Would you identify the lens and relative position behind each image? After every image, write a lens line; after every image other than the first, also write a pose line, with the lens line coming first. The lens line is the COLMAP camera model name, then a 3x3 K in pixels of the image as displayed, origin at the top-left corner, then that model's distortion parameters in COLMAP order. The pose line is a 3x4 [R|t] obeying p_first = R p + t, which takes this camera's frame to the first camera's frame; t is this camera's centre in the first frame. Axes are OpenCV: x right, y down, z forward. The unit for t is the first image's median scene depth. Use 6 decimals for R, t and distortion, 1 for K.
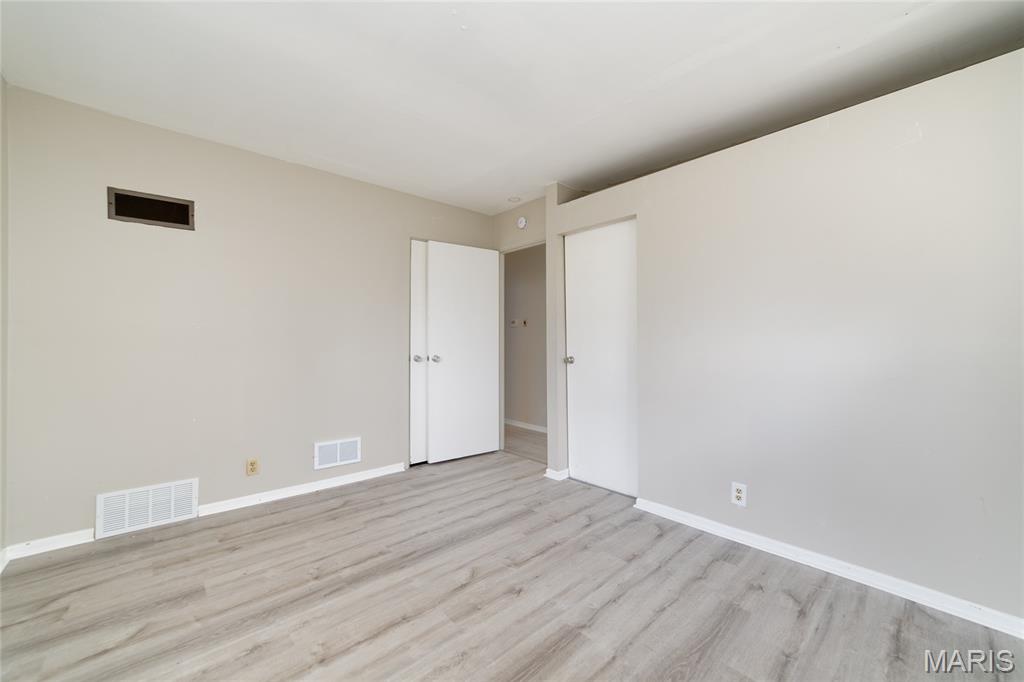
lens RADIAL K [[399.9, 0, 513.2], [0, 399.9, 341.6], [0, 0, 1]] dist [-0.002263, -0.000124]
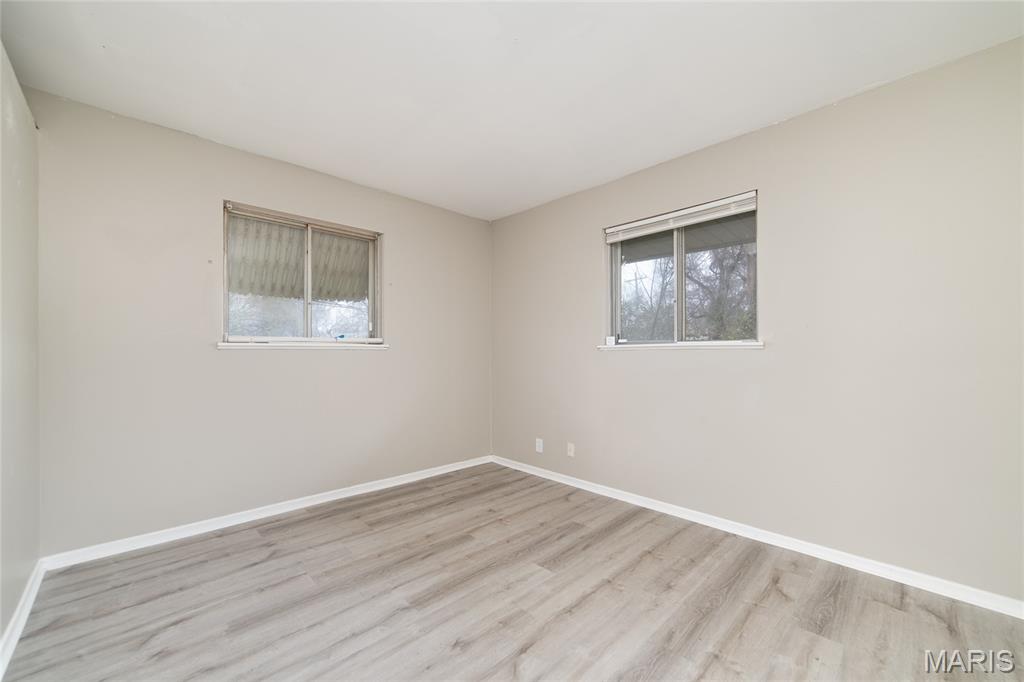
lens RADIAL K [[399.9, 0, 511.0], [0, 399.9, 345.8], [0, 0, 1]] dist [-0.002263, -0.000124]
pose [[-0.999596, -0.000615, -0.028420, -0.082633], [-0.000270, 0.999926, -0.012157, -0.000497], [0.028425, -0.012145, -0.999522, 2.000514]]
